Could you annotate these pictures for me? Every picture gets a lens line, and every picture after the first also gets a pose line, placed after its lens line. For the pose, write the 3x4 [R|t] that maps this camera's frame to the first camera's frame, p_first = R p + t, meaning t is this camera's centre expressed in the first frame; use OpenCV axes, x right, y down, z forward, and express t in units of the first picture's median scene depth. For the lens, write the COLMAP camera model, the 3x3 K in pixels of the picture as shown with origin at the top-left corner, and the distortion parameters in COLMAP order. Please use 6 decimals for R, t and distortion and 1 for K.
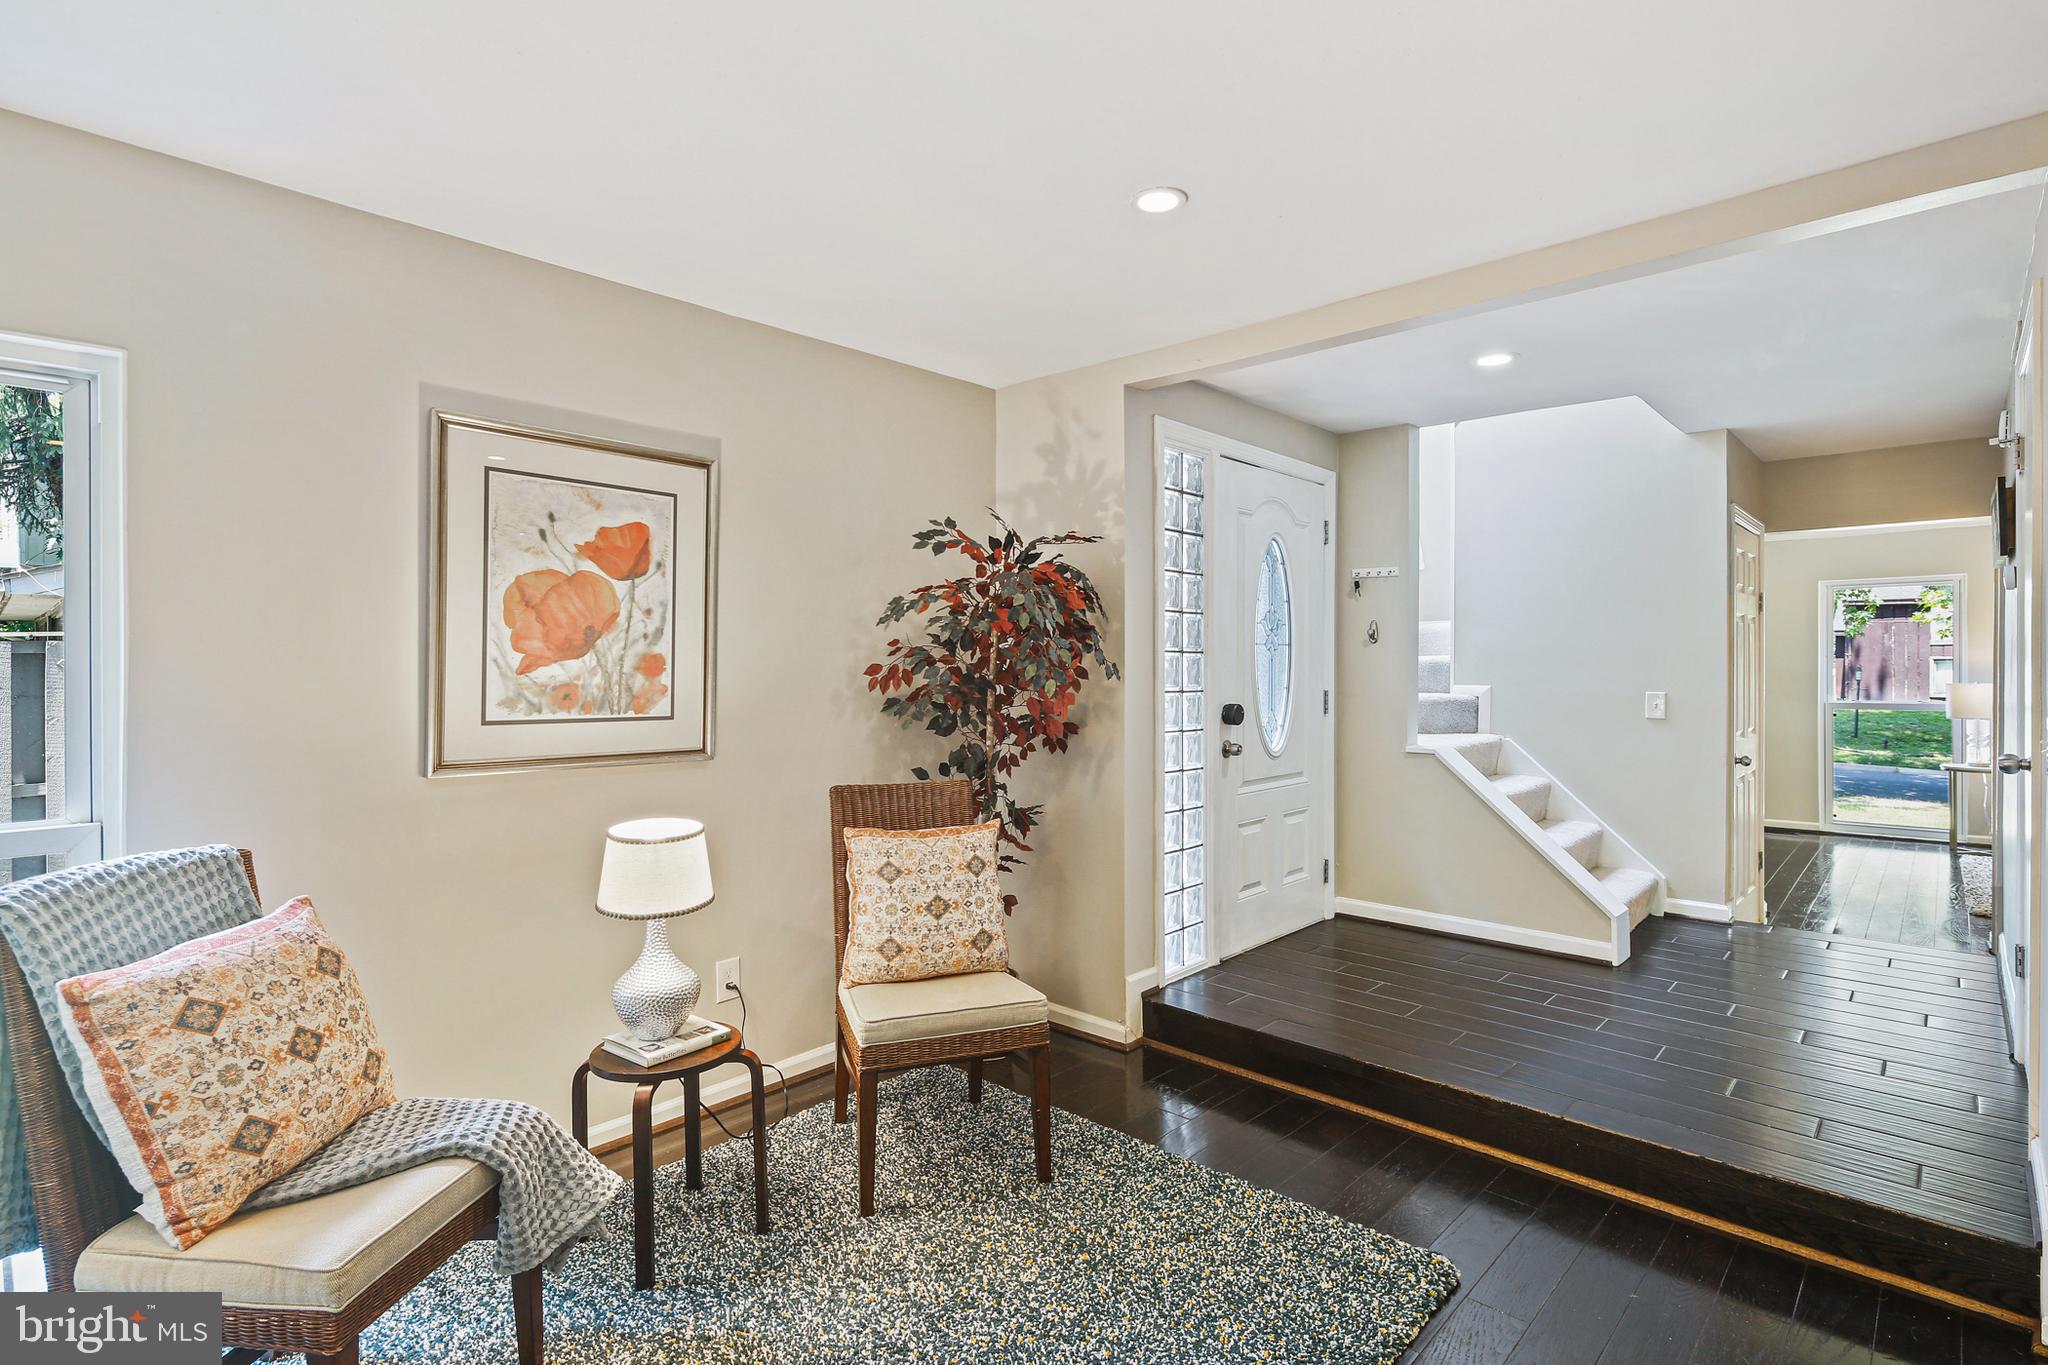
lens RADIAL K [[1007.8, 0, 1027.1], [0, 1007.8, 667.4], [0, 0, 1]] dist [-0.002550, 0.000448]
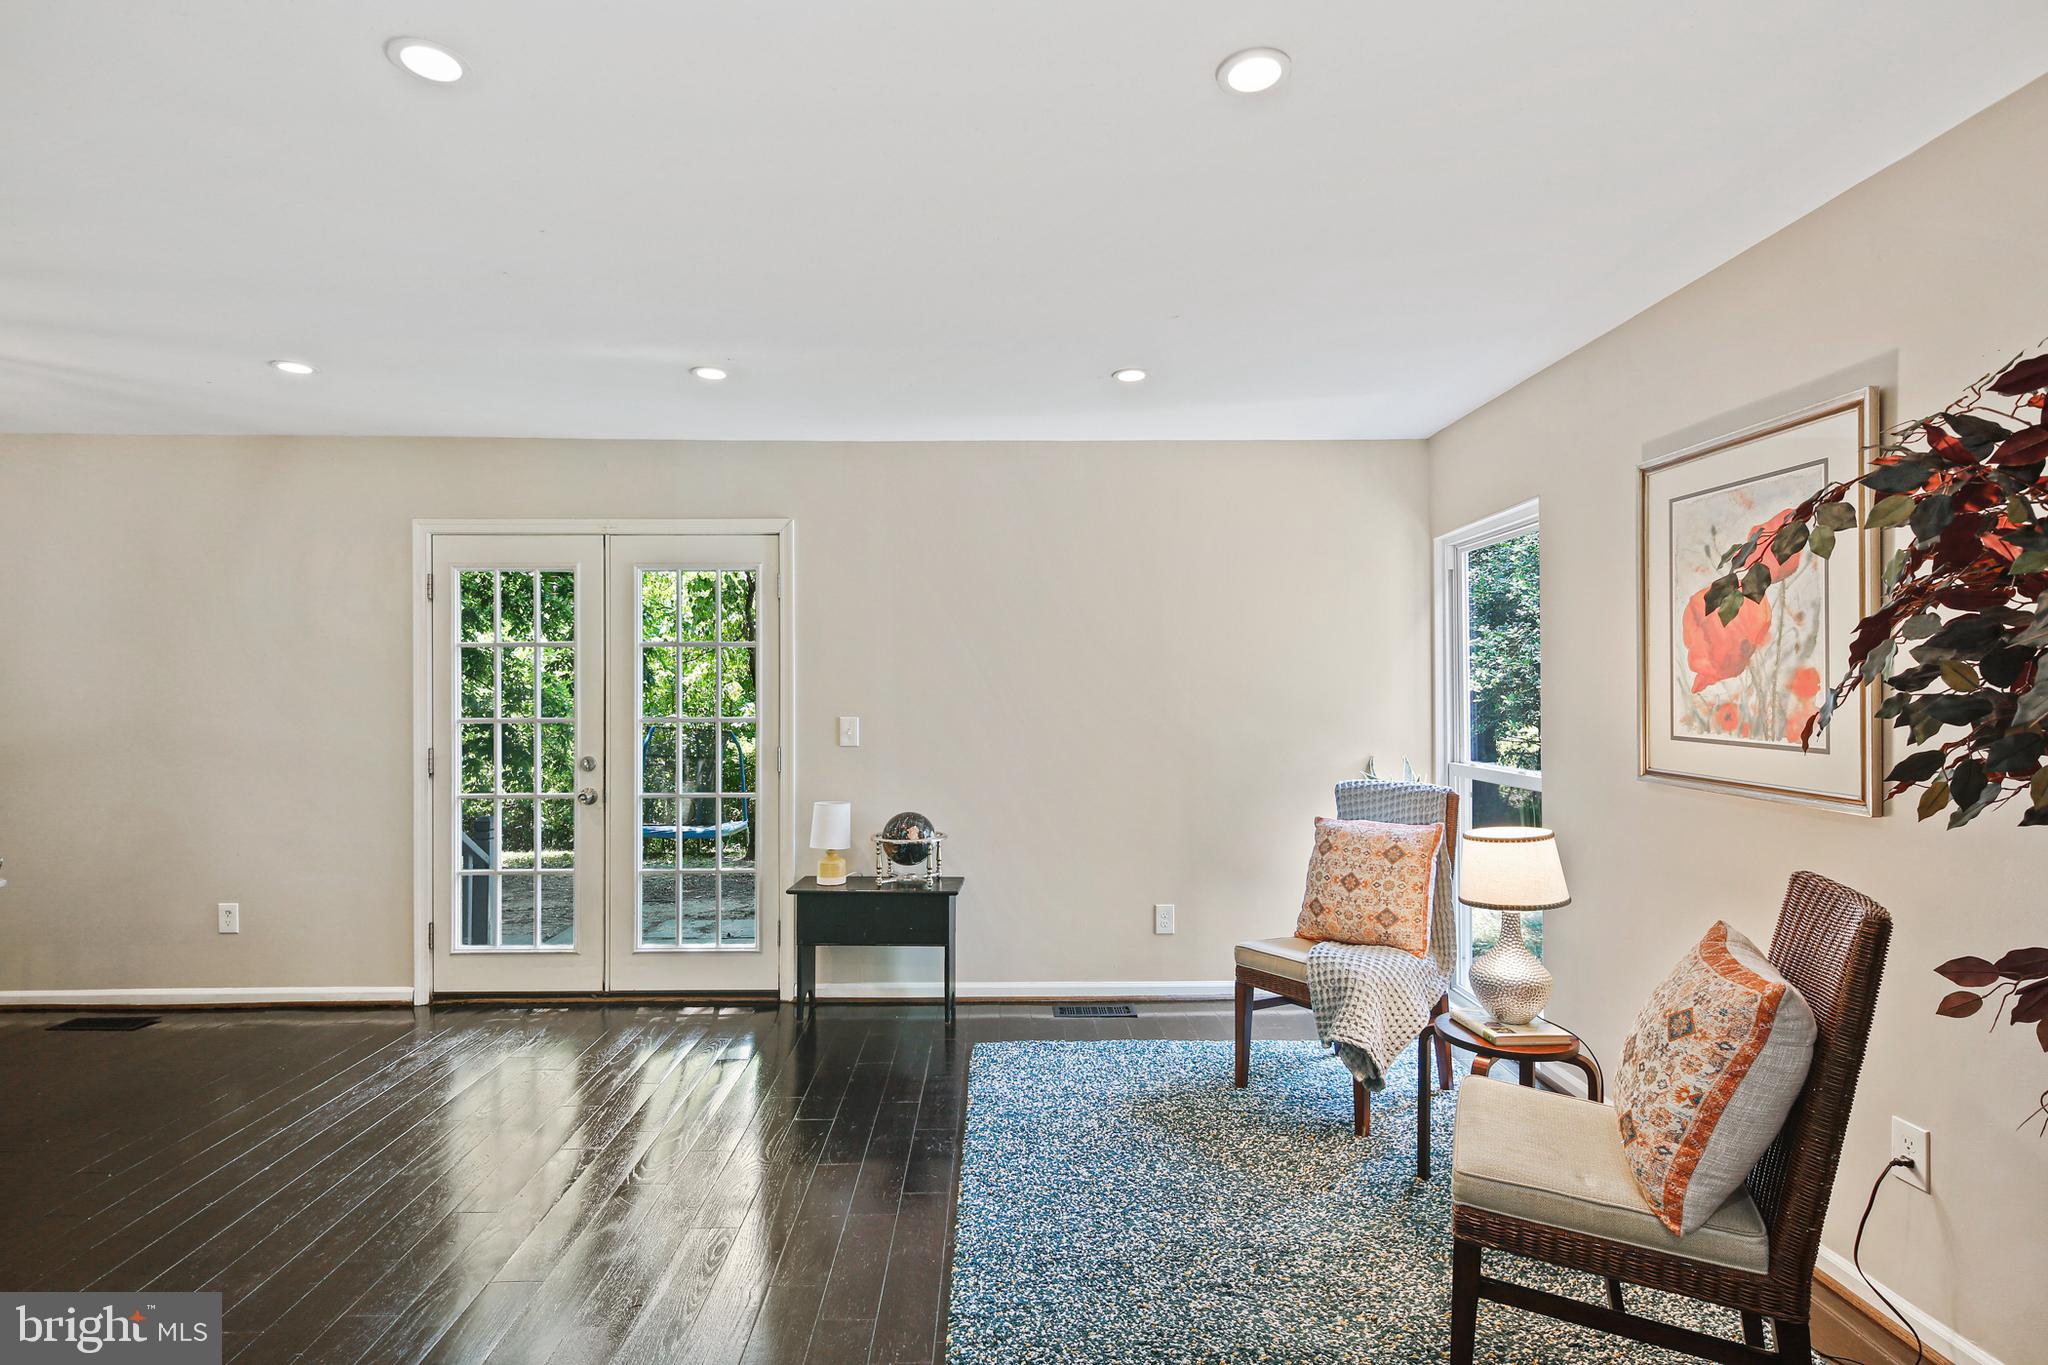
lens RADIAL K [[1007.8, 0, 1032.9], [0, 1007.8, 686.4], [0, 0, 1]] dist [-0.002550, 0.000448]
pose [[-0.722453, 0.002686, -0.691415, 0.661468], [0.004499, 0.999990, -0.000816, -0.001707], [0.691405, -0.003700, -0.722458, 1.230614]]
